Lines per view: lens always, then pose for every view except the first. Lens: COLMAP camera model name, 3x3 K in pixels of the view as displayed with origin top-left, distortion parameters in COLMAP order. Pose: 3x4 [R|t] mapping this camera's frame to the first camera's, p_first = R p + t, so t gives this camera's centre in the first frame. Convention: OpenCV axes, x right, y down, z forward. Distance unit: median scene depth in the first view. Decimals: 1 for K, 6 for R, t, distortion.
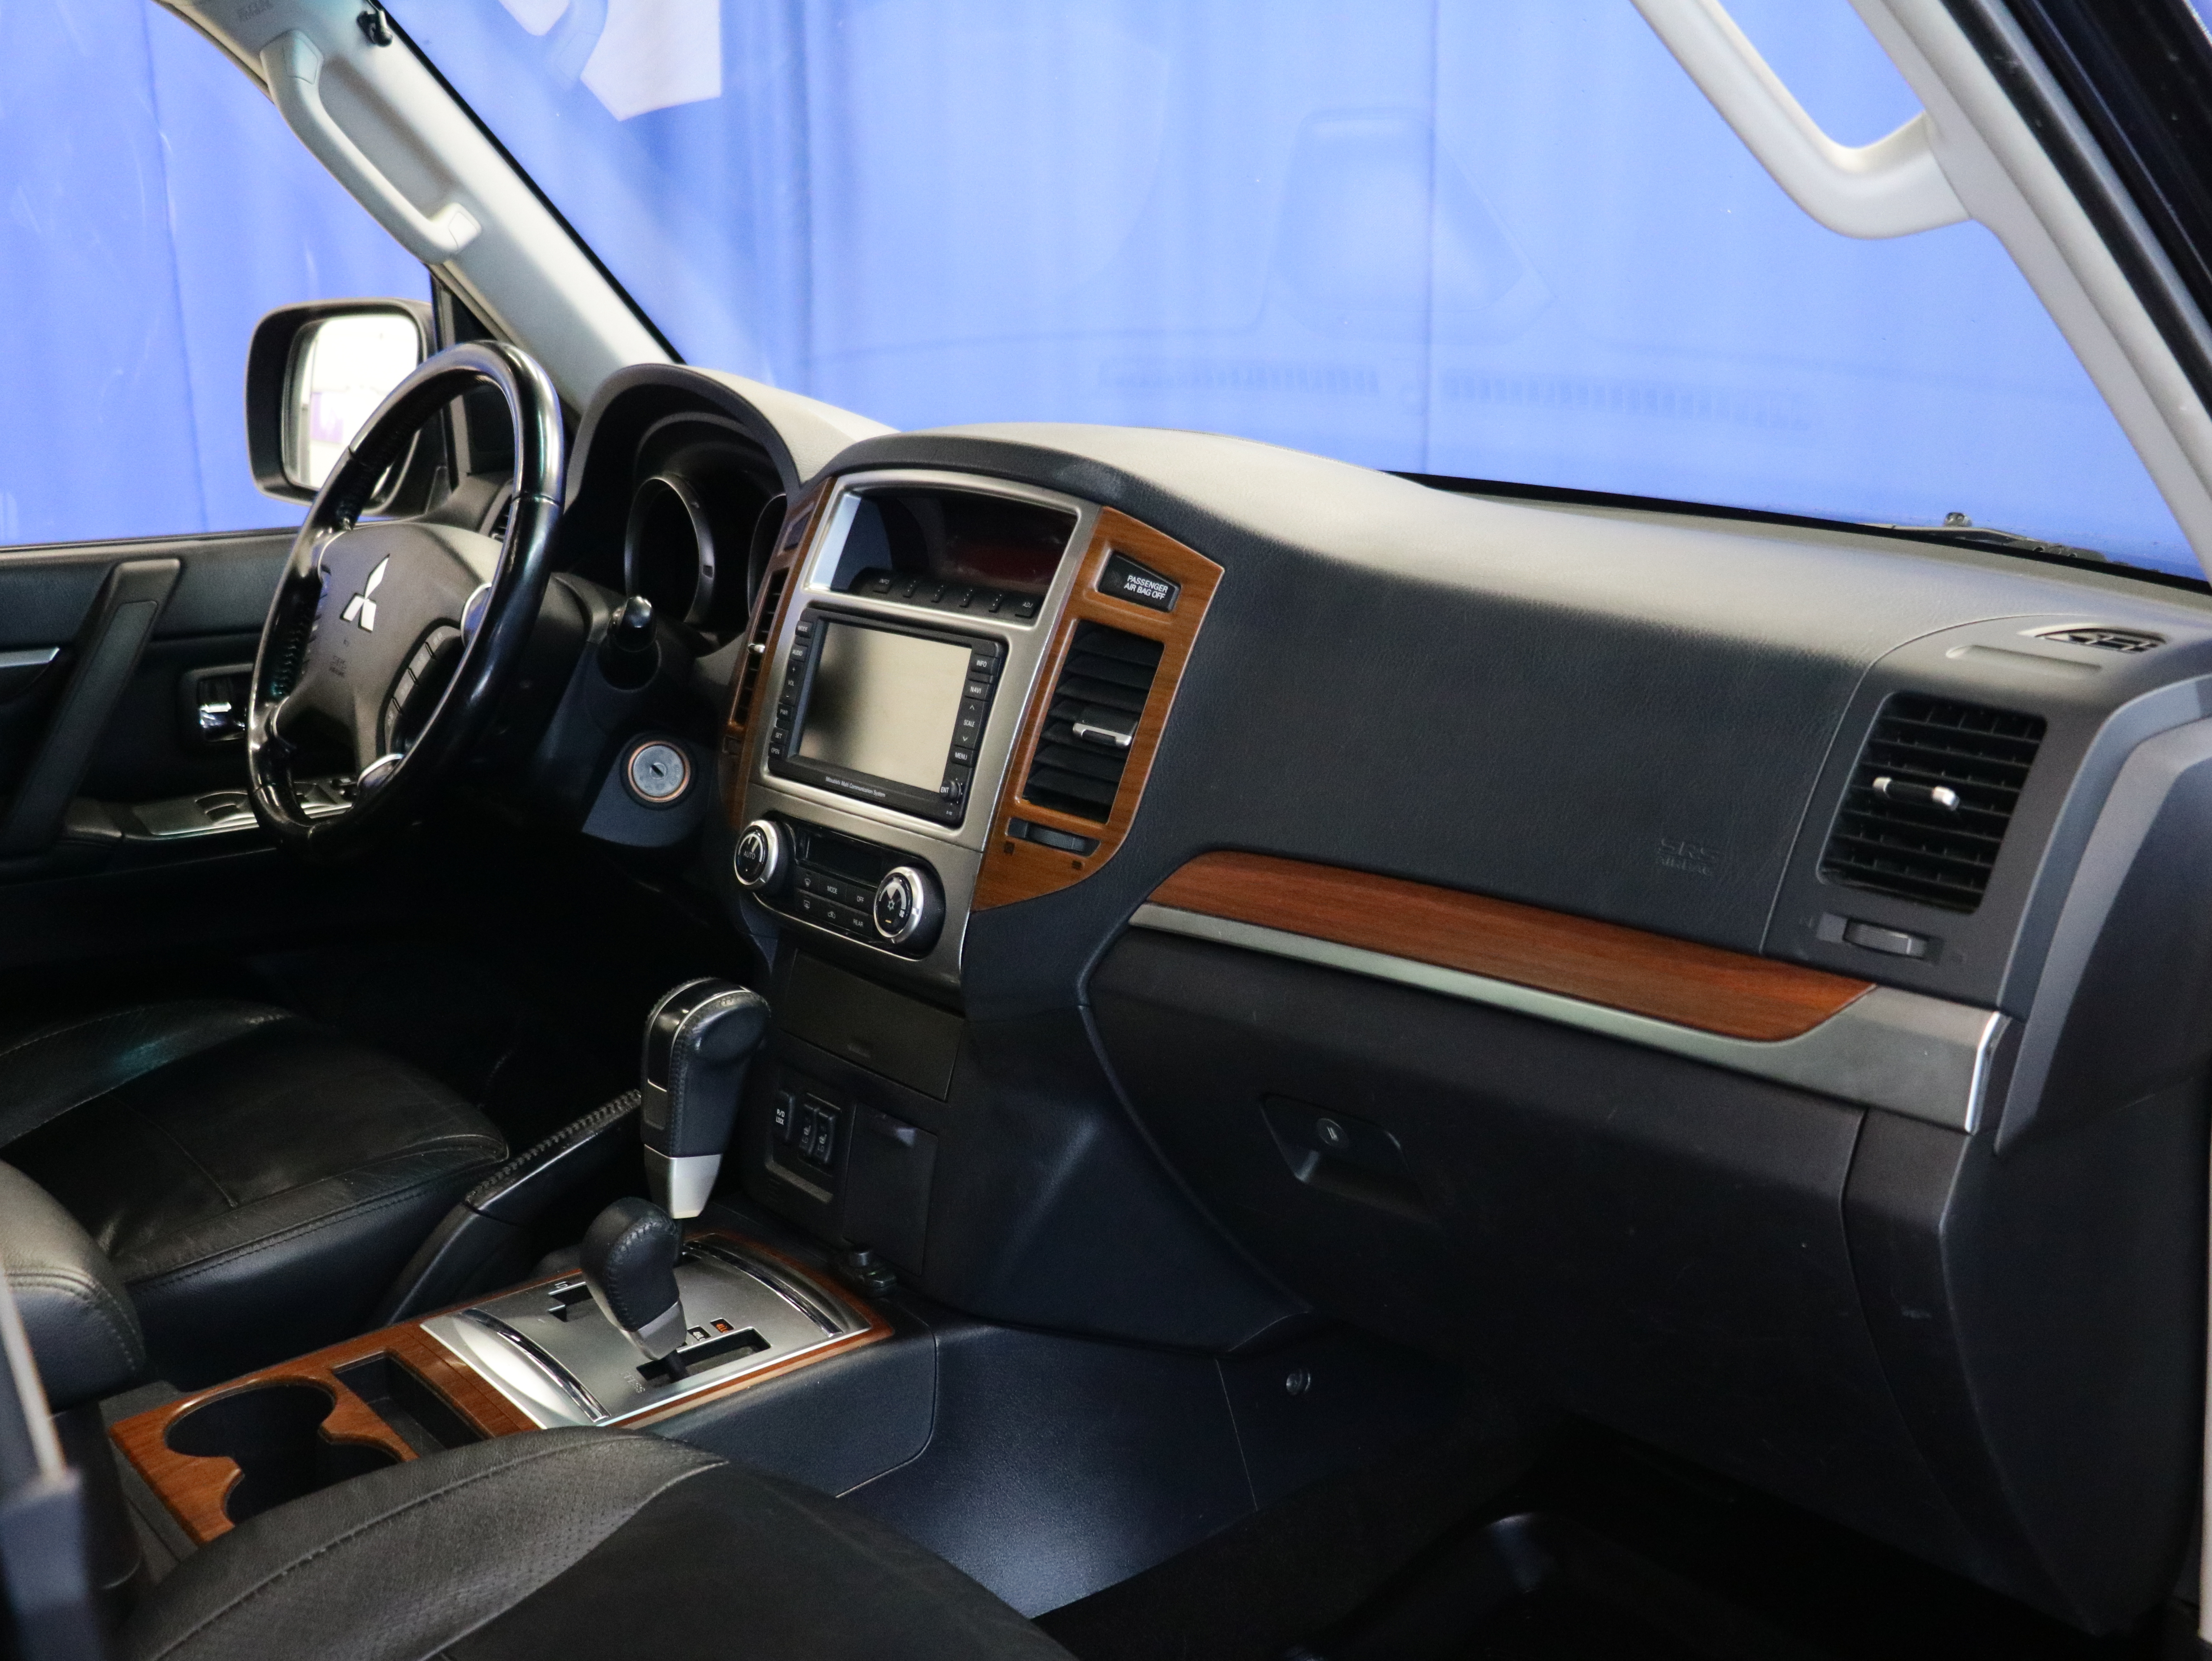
lens RADIAL K [[2278.6, 0, 1103.1], [0, 2278.6, 830.2], [0, 0, 1]] dist [-0.012047, 0.000000]
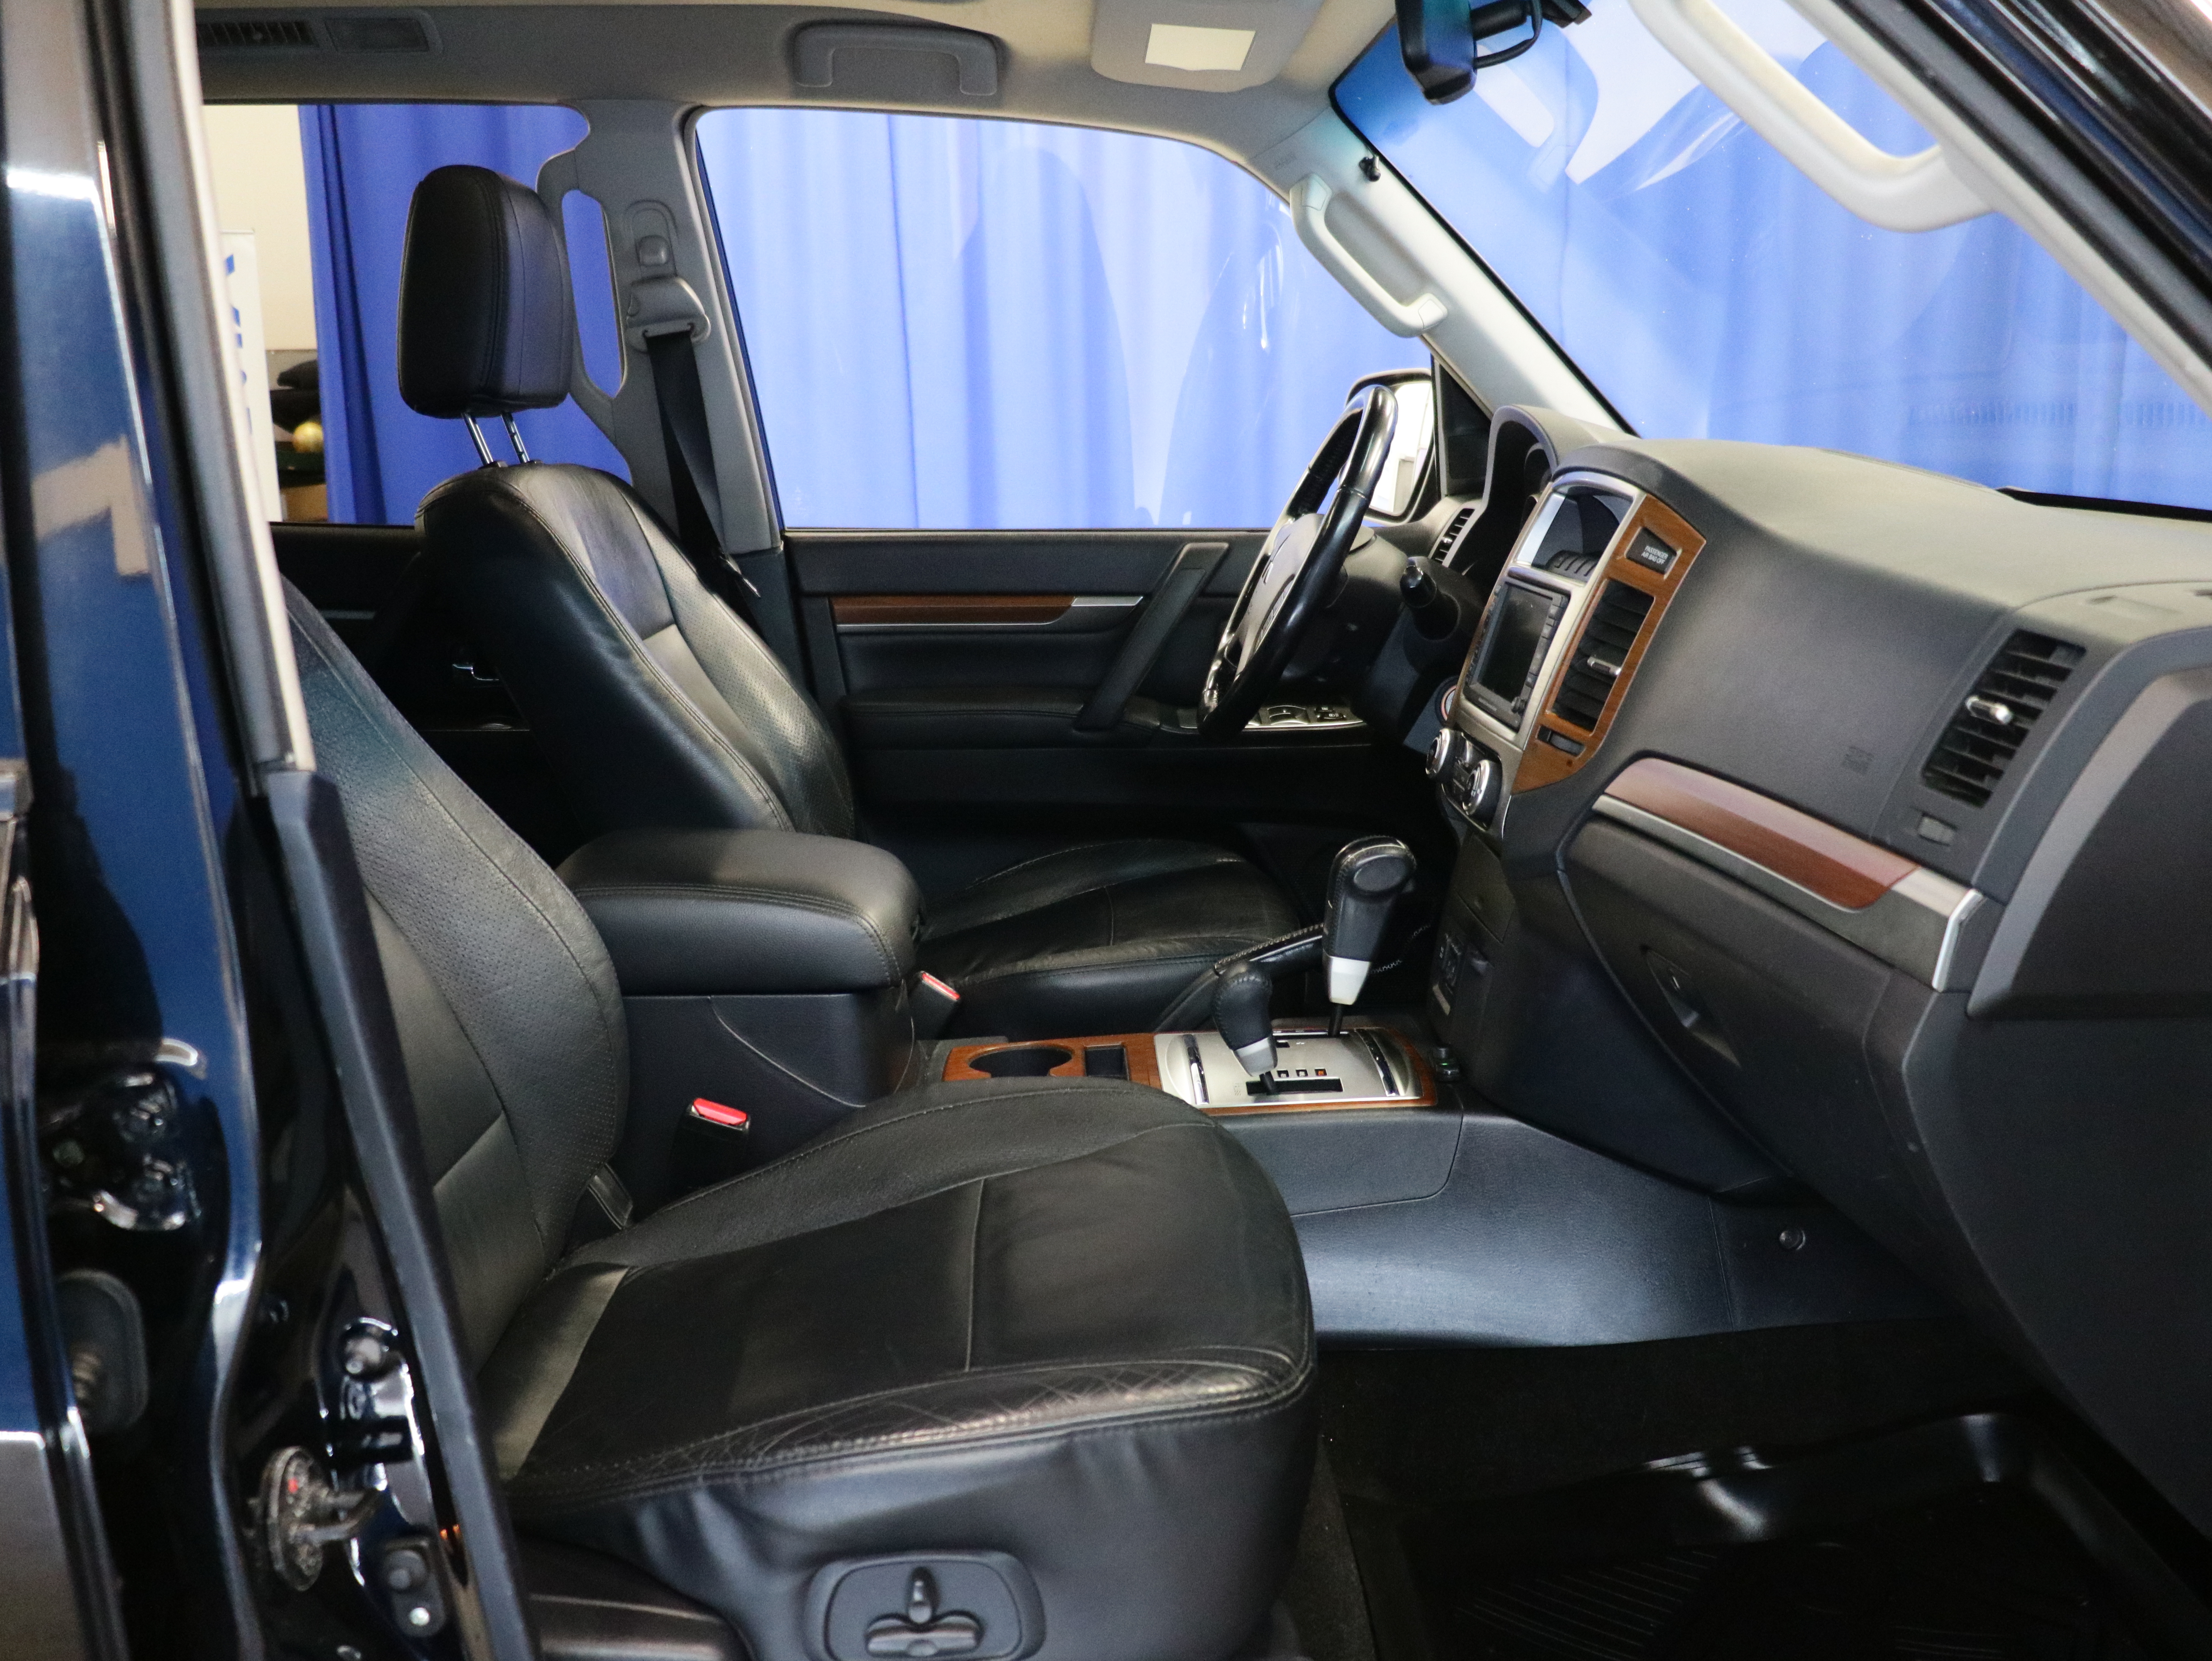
lens RADIAL K [[1935.1, 0, 1125.0], [0, 1935.1, 828.2], [0, 0, 1]] dist [-0.014320, 0.011465]
pose [[0.797650, 0.125724, -0.589872, 0.423304], [-0.137492, 0.990184, 0.025122, 0.056590], [0.587240, 0.061064, 0.807106, -0.039492]]
